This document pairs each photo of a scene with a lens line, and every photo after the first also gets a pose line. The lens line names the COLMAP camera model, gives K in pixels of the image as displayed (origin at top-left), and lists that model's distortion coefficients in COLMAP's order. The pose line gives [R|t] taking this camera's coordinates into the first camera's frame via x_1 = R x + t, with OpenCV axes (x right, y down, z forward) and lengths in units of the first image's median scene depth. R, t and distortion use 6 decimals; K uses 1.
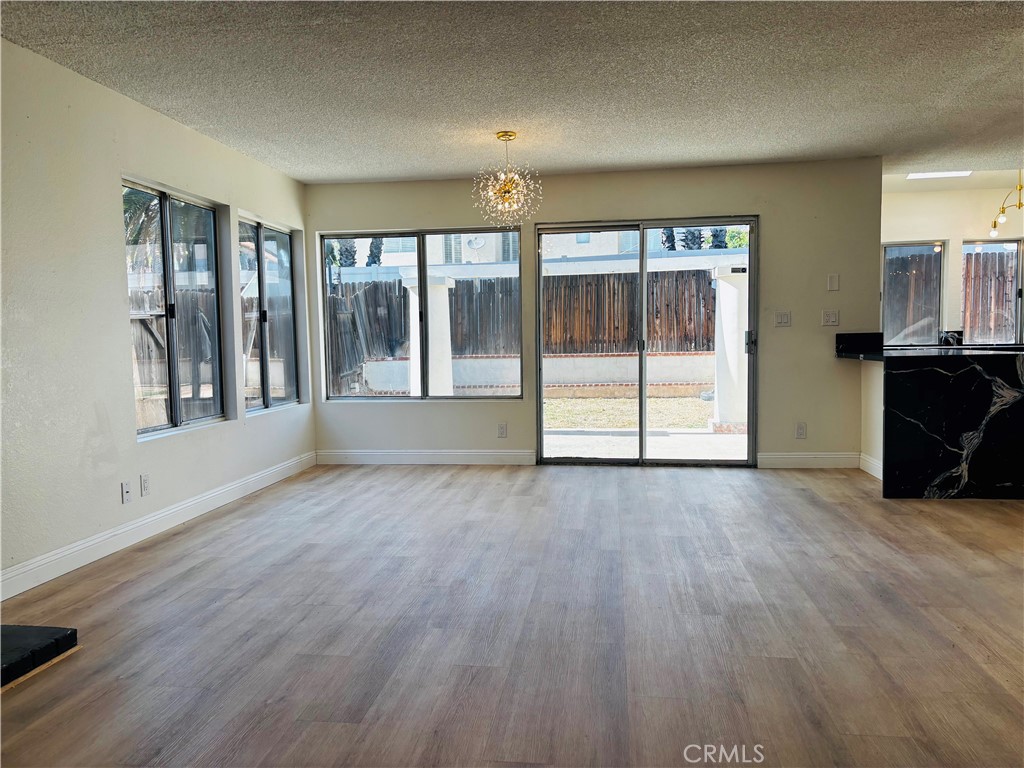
lens RADIAL K [[778.4, 0, 508.8], [0, 778.4, 380.9], [0, 0, 1]] dist [0.025895, -0.014438]
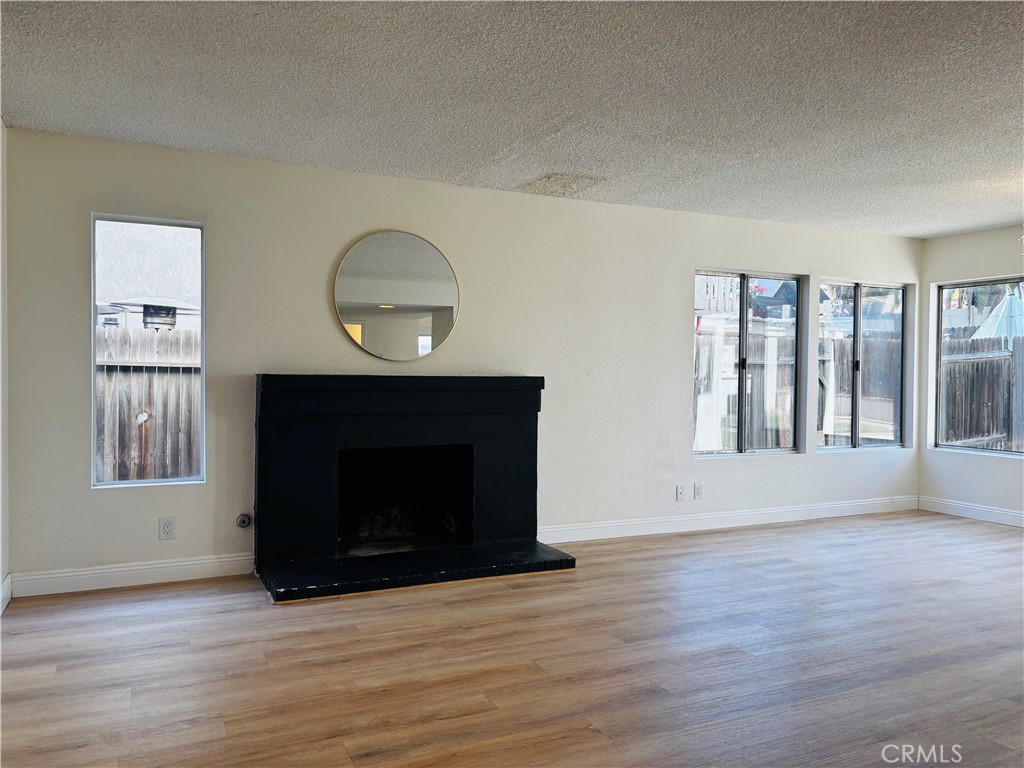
lens RADIAL K [[778.4, 0, 511.5], [0, 778.4, 383.7], [0, 0, 1]] dist [0.025895, -0.014438]
pose [[0.555238, 0.036493, -0.830891, 0.516863], [-0.066703, 0.997773, -0.000752, -0.034907], [0.829013, 0.055840, 0.556435, -0.049350]]
